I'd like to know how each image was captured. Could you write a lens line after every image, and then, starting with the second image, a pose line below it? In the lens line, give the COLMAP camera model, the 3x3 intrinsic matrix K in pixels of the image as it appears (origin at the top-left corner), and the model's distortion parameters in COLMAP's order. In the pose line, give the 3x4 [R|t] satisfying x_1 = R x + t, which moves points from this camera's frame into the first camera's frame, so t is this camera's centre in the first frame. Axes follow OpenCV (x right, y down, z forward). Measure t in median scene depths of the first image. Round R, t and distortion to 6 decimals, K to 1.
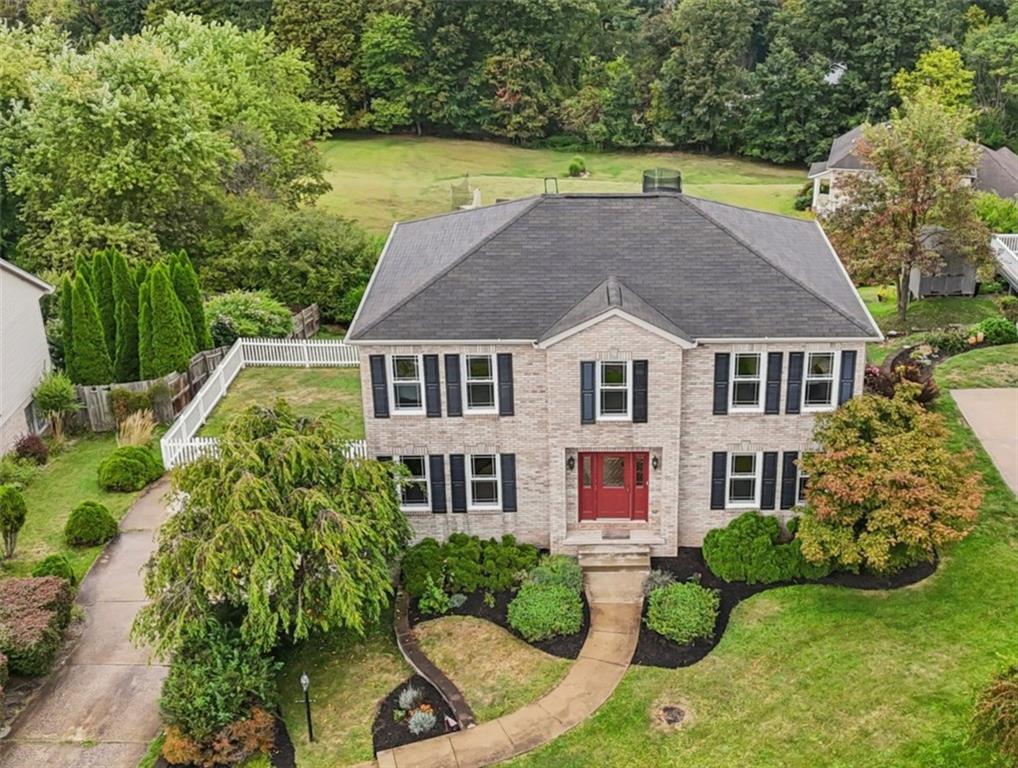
lens RADIAL K [[1241.7, 0, 509.5], [0, 1241.7, 350.1], [0, 0, 1]] dist [0.068285, 0.008860]
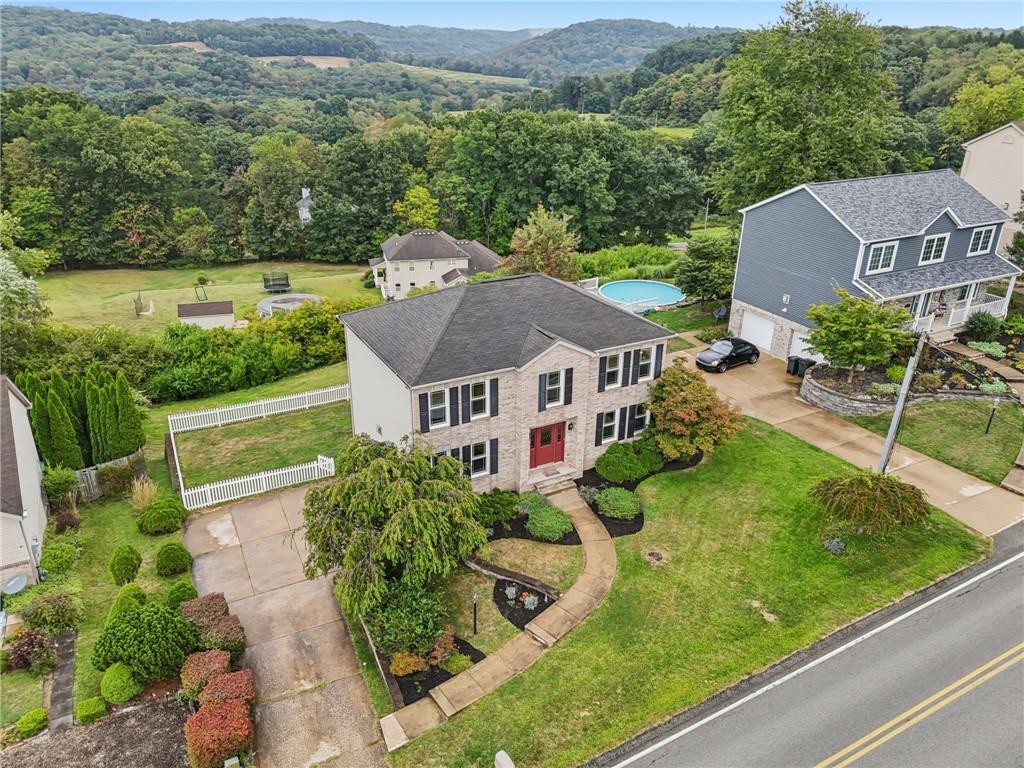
lens RADIAL K [[758.3, 0, 510.3], [0, 758.3, 364.8], [0, 0, 1]] dist [0.062215, -0.066150]
pose [[0.890125, -0.168420, 0.423453, -0.385185], [0.174105, 0.984396, 0.025544, -0.035281], [-0.421148, 0.050988, 0.905558, 0.065497]]
